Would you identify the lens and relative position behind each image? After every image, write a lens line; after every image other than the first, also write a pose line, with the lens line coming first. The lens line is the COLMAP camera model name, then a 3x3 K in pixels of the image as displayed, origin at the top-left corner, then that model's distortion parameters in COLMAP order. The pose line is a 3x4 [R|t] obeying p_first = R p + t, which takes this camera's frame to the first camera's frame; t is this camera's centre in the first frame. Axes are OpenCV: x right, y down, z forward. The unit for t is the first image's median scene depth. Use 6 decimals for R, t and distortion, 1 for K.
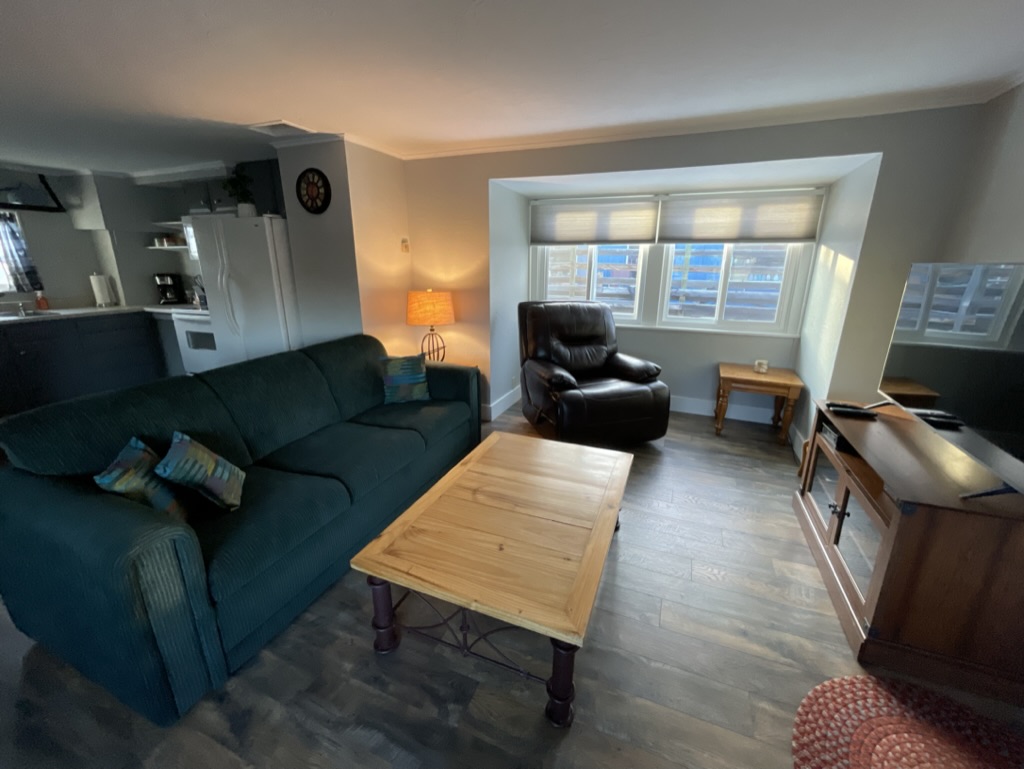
lens RADIAL K [[411.9, 0, 511.7], [0, 411.9, 388.4], [0, 0, 1]] dist [0.000175, -0.001161]
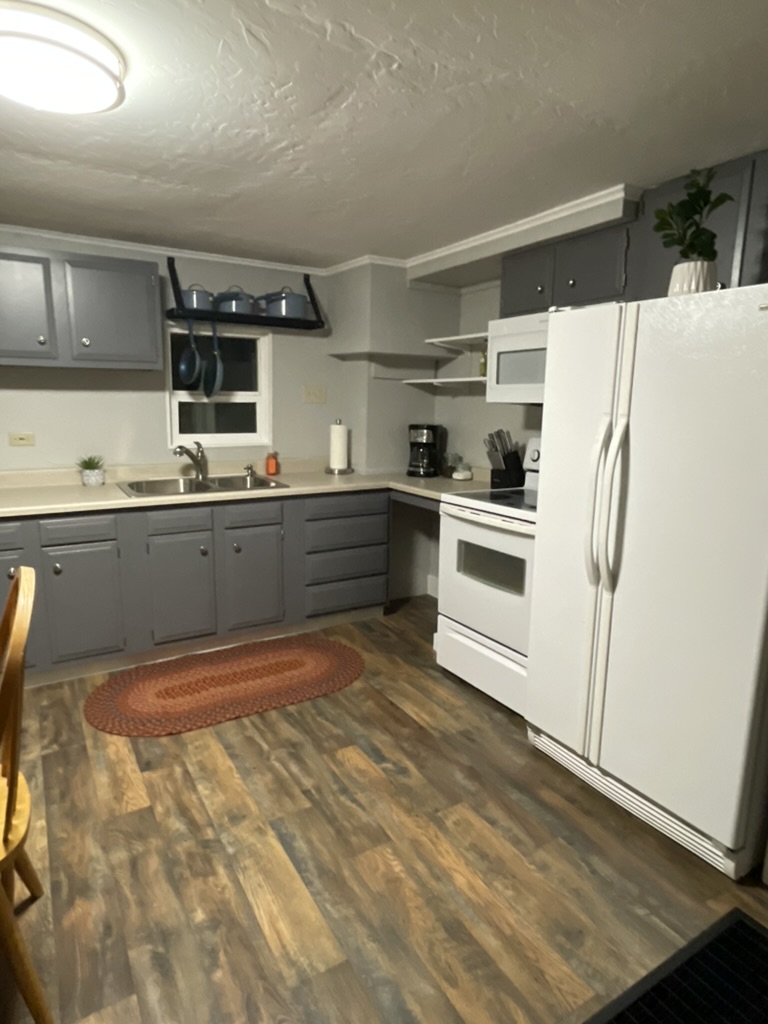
lens RADIAL K [[597.5, 0, 386.5], [0, 597.5, 509.2], [0, 0, 1]] dist [-0.003031, 0.004434]
pose [[0.807869, 0.110079, -0.578991, -0.500844], [-0.184229, 0.980339, -0.070672, -0.119995], [0.559828, 0.163761, 0.812265, 0.396548]]
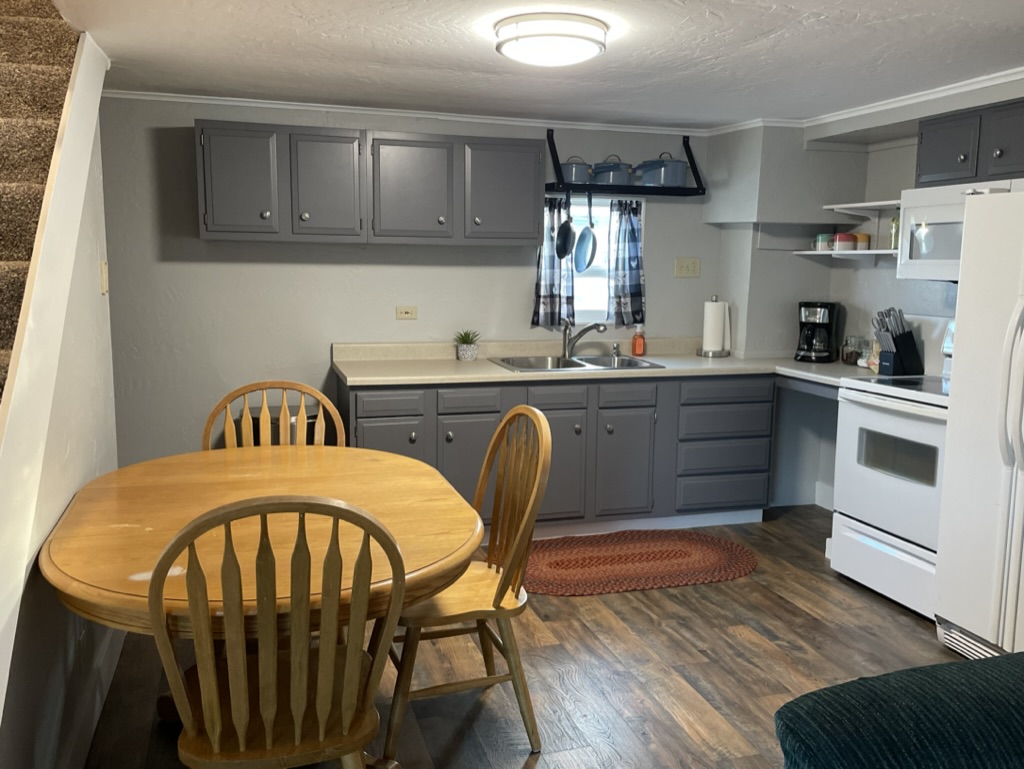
lens RADIAL K [[882.9, 0, 509.4], [0, 882.9, 374.5], [0, 0, 1]] dist [0.073073, -0.097686]
pose [[0.640817, 0.101423, -0.760965, -0.325724], [-0.237147, 0.968907, -0.070566, -0.035950], [0.730147, 0.225681, 0.644944, 0.060955]]
